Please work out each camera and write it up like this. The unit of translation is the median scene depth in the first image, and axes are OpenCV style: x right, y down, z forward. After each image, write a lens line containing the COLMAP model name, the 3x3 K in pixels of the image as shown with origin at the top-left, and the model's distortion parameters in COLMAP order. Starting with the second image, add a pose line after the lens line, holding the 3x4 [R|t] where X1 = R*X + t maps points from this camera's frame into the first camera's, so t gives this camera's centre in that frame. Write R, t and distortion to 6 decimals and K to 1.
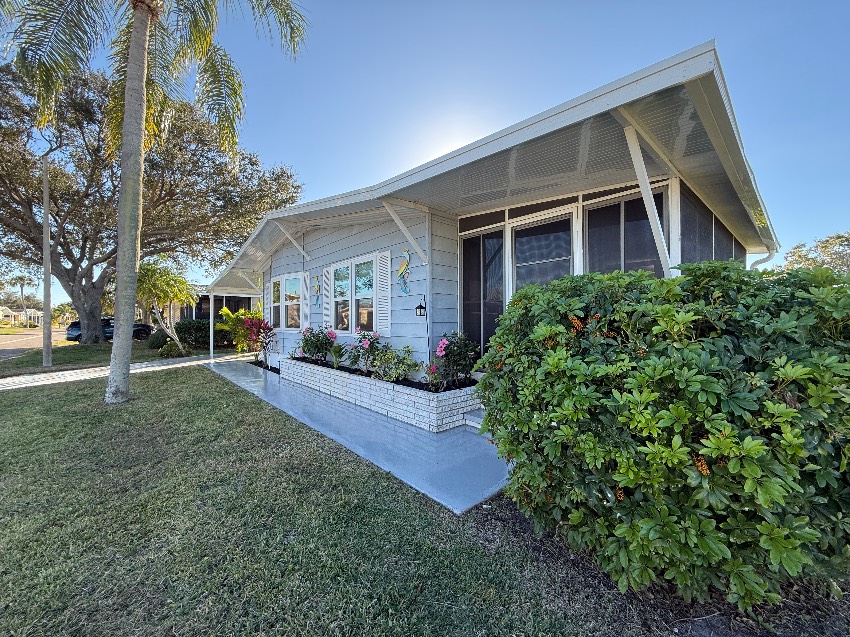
lens RADIAL K [[343.2, 0, 420.7], [0, 343.2, 313.4], [0, 0, 1]] dist [0.000747, 0.000269]
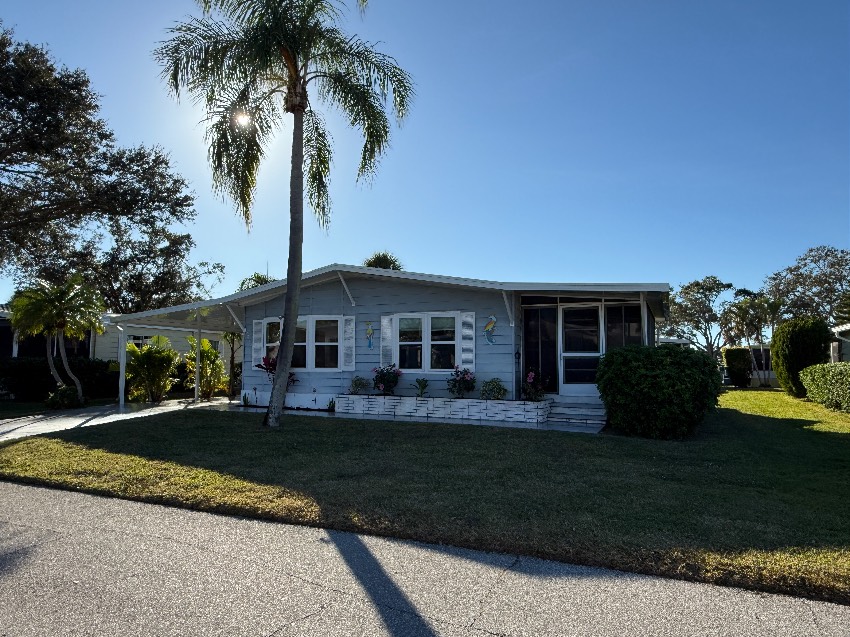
lens RADIAL K [[567.3, 0, 425.0], [0, 567.3, 321.5], [0, 0, 1]] dist [0.009760, 0.000695]
pose [[0.899604, 0.035246, 0.435281, -1.485366], [-0.013851, 0.998539, -0.052229, -0.017816], [-0.436486, 0.040957, 0.898778, -1.185940]]
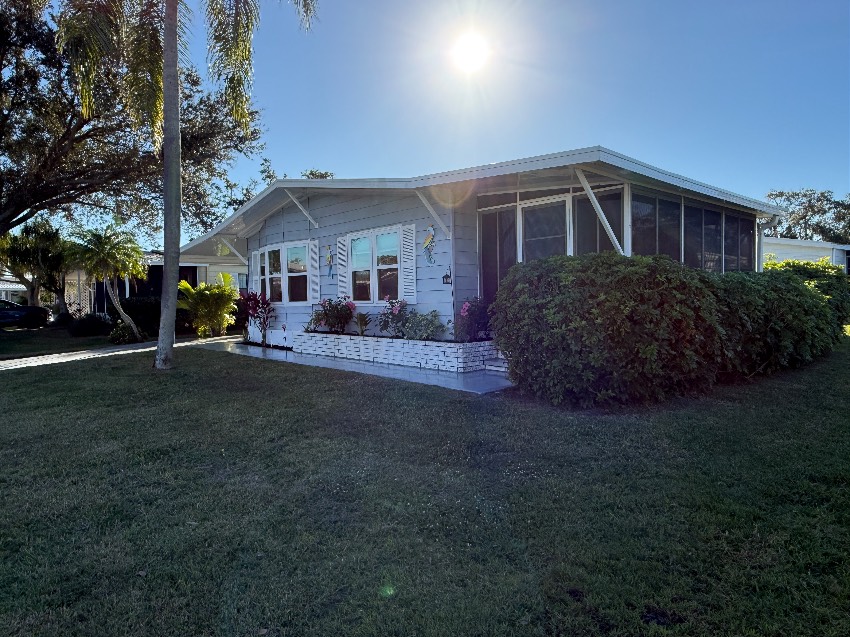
lens RADIAL K [[567.3, 0, 426.9], [0, 567.3, 326.1], [0, 0, 1]] dist [0.009760, 0.000695]
pose [[0.999576, -0.019763, 0.021392, -0.107139], [0.018193, 0.997292, 0.071254, 0.012456], [-0.022742, -0.070835, 0.997229, -0.911764]]
